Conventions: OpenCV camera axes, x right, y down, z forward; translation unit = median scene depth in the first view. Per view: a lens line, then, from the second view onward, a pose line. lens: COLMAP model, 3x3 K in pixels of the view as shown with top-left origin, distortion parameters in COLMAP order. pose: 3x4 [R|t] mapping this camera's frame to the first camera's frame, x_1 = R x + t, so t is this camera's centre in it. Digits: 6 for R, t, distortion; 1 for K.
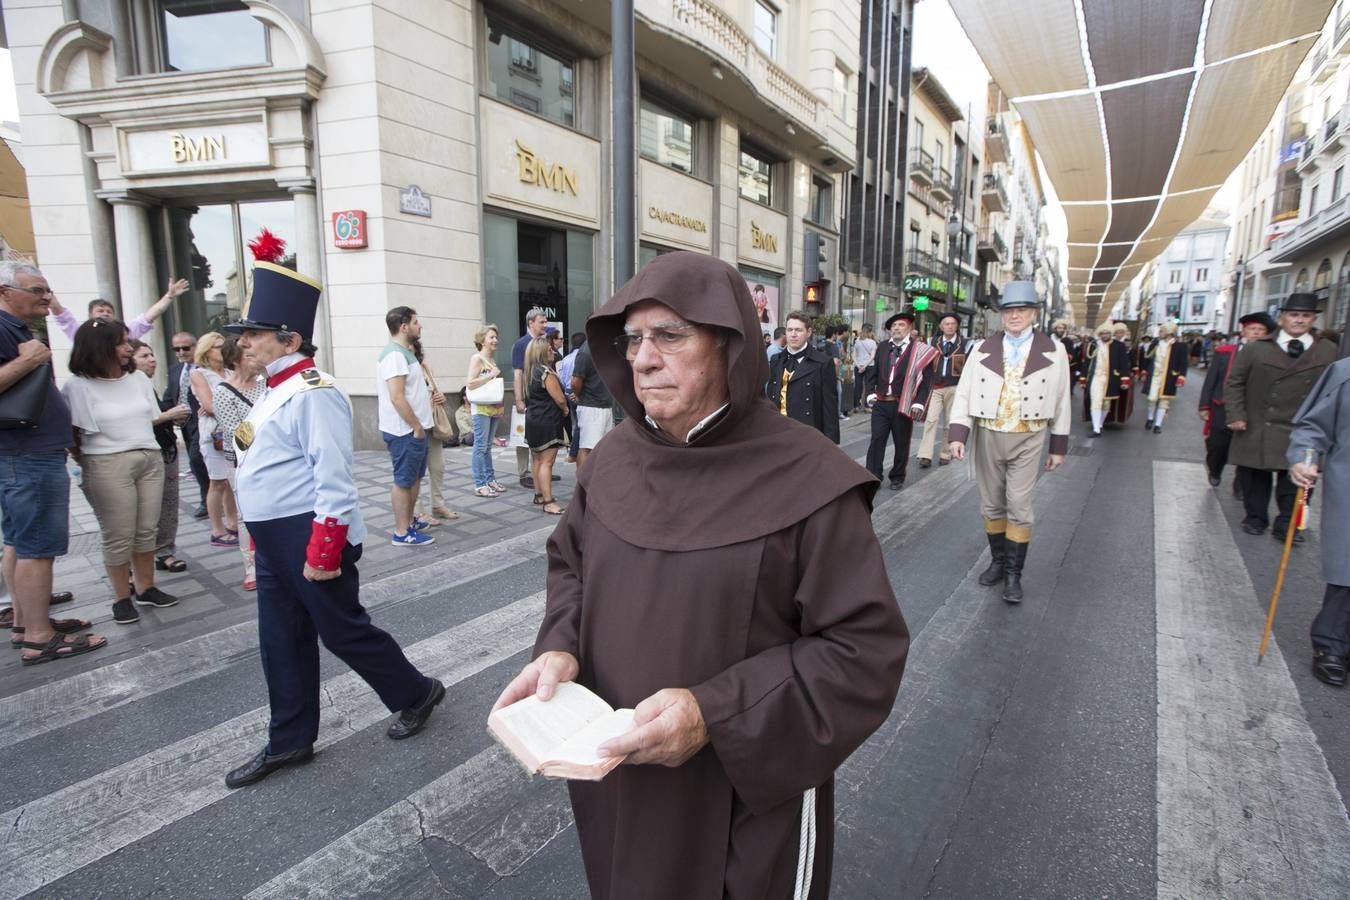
lens RADIAL K [[610.3, 0, 676.9], [0, 610.3, 451.8], [0, 0, 1]] dist [-0.053419, 0.018247]
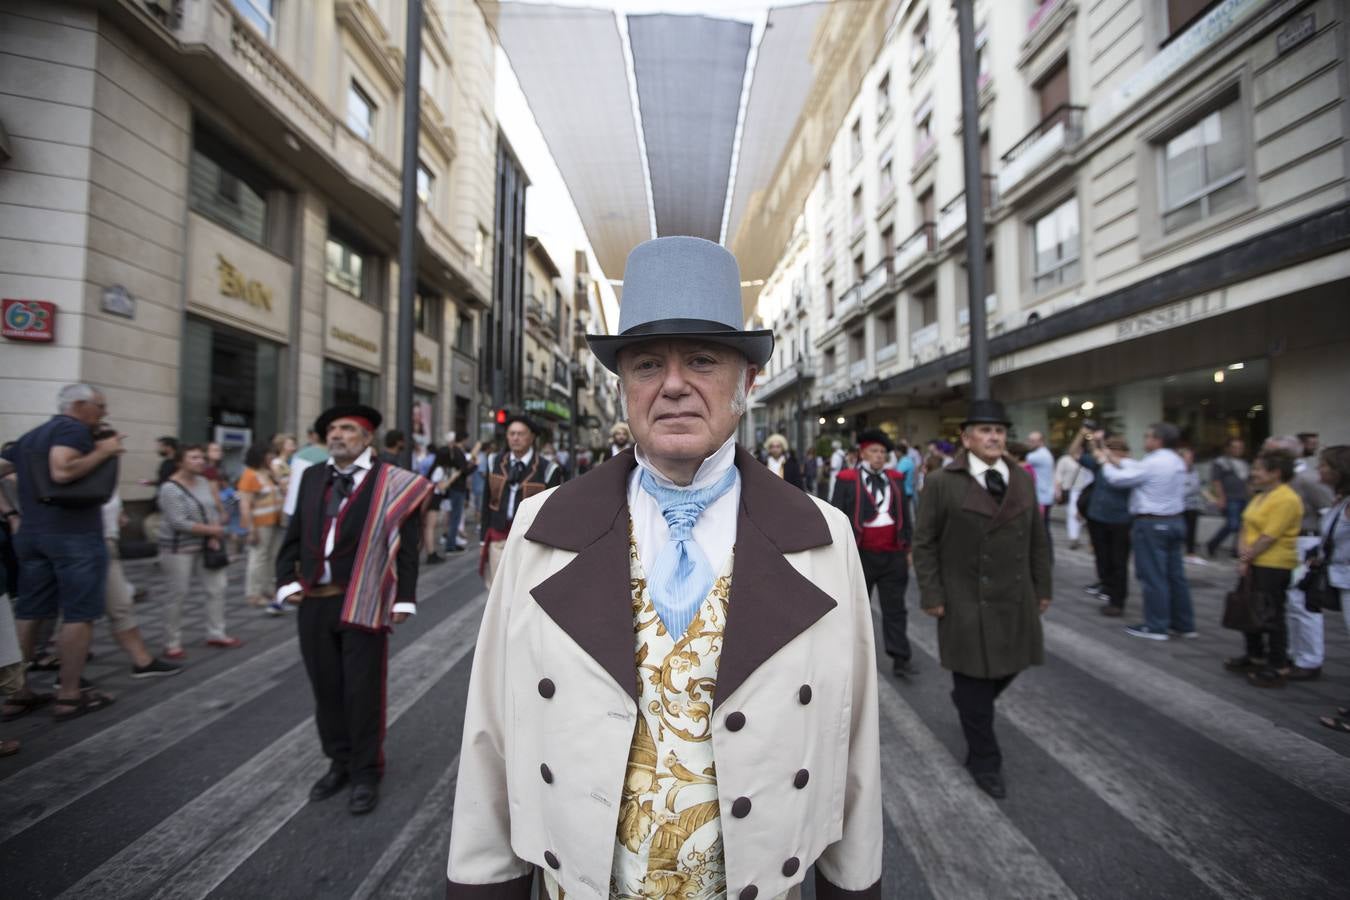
lens RADIAL K [[610.3, 0, 676.9], [0, 610.3, 451.8], [0, 0, 1]] dist [-0.053419, 0.018247]
pose [[0.795714, 0.015870, 0.605464, -0.127688], [0.094158, 0.984262, -0.149543, 0.021322], [-0.598308, 0.176003, 0.781697, -0.105148]]
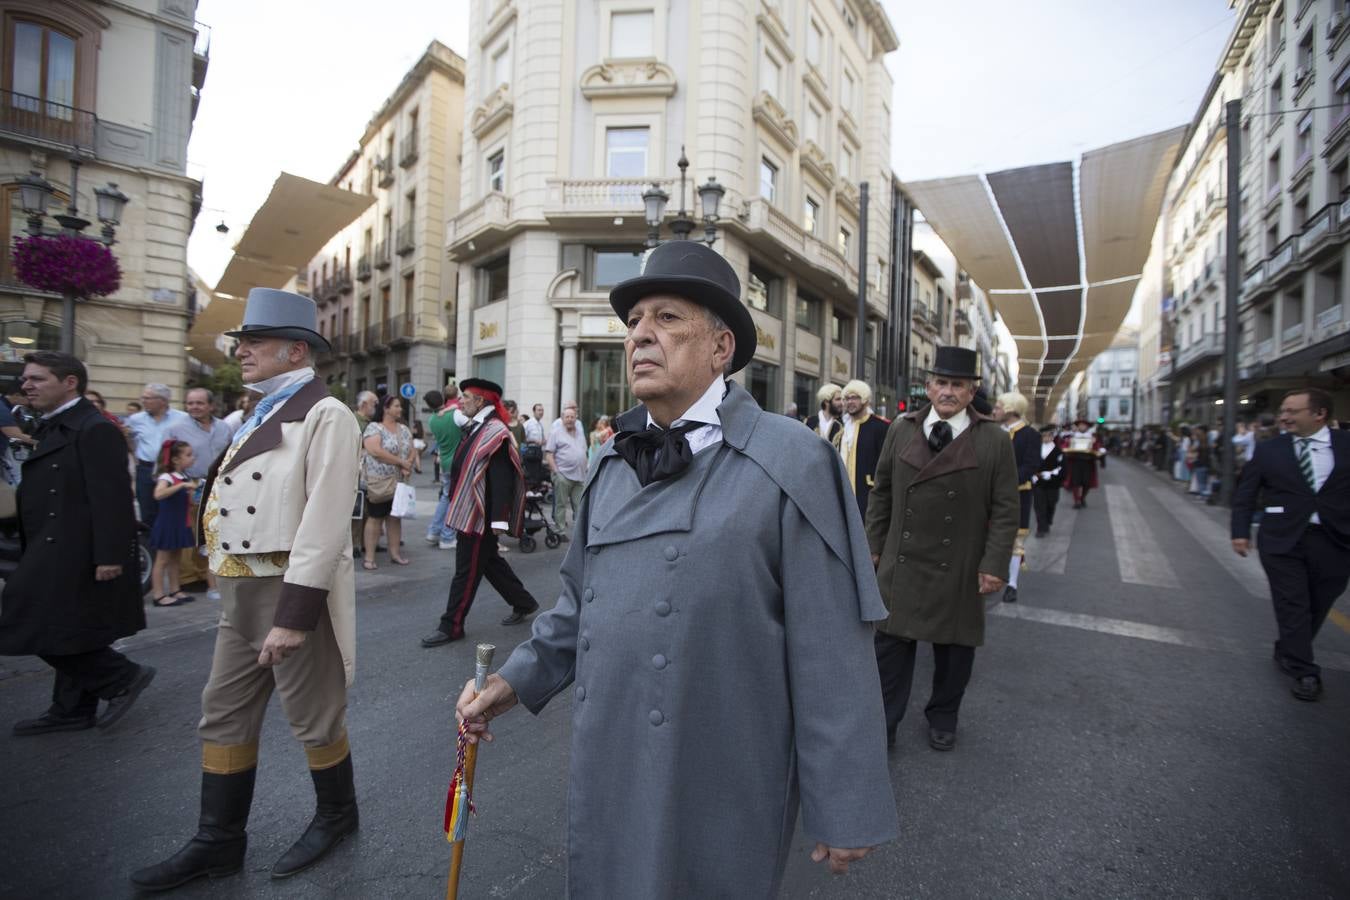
lens RADIAL K [[611.7, 0, 675.4], [0, 611.7, 453.7], [0, 0, 1]] dist [-0.073229, 0.036501]
pose [[0.998258, 0.026904, 0.052504, -0.314651], [-0.019617, 0.990697, -0.134664, 0.092772], [-0.055639, 0.133400, 0.989499, -0.464741]]
